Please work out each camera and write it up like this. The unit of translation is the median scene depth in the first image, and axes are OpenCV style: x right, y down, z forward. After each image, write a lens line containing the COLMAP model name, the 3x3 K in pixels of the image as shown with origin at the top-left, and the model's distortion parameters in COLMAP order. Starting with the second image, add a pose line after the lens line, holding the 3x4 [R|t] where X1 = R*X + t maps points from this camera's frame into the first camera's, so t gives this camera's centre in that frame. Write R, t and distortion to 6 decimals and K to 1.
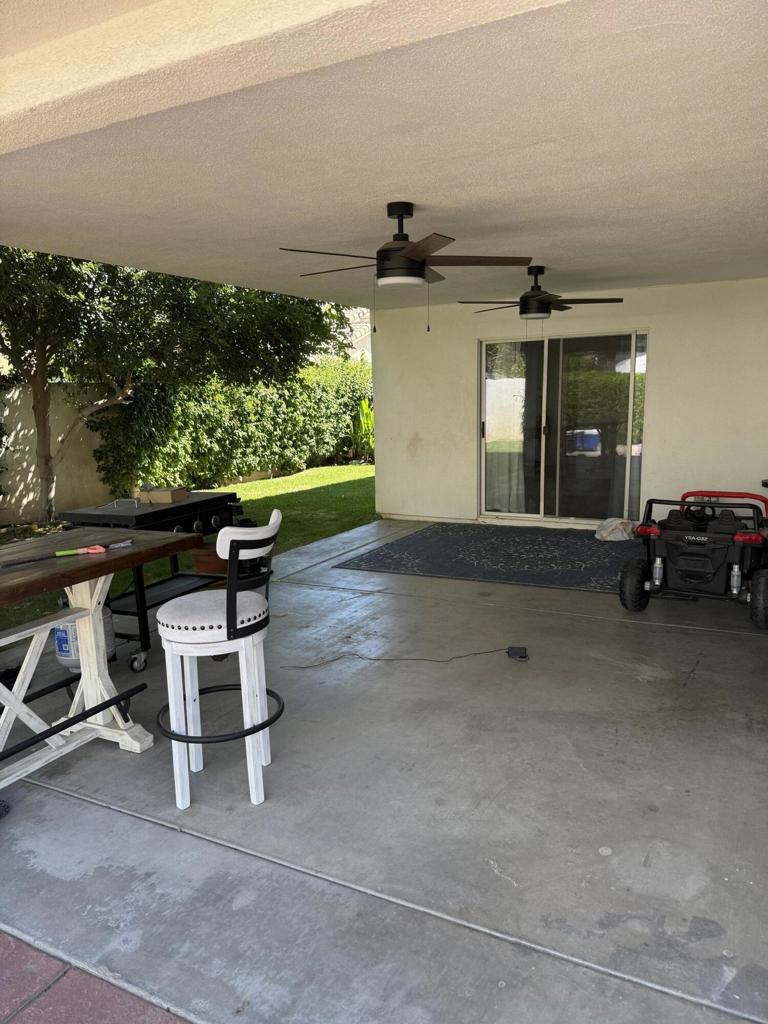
lens RADIAL K [[716.3, 0, 384.7], [0, 716.3, 518.0], [0, 0, 1]] dist [0.072022, -0.094161]
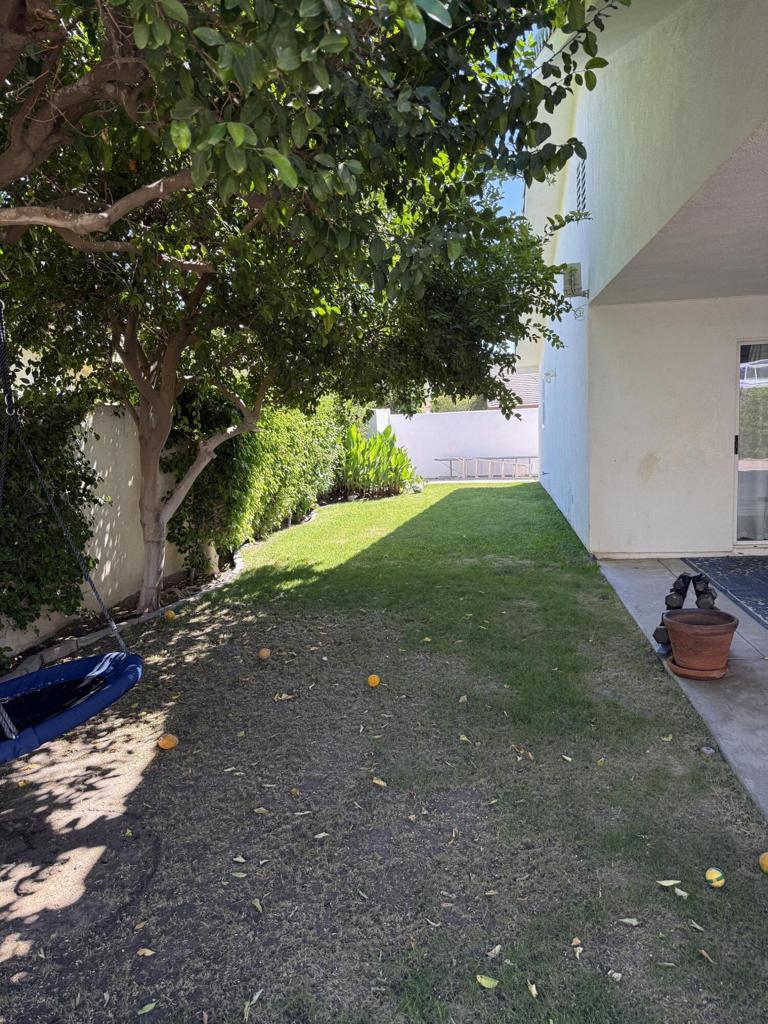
lens RADIAL K [[721.6, 0, 386.2], [0, 721.6, 516.8], [0, 0, 1]] dist [-0.000030, -0.002201]
pose [[0.941083, -0.063693, 0.332122, -0.497652], [0.078374, 0.996442, -0.030984, -0.040656], [-0.328967, 0.055188, 0.942727, 0.305442]]
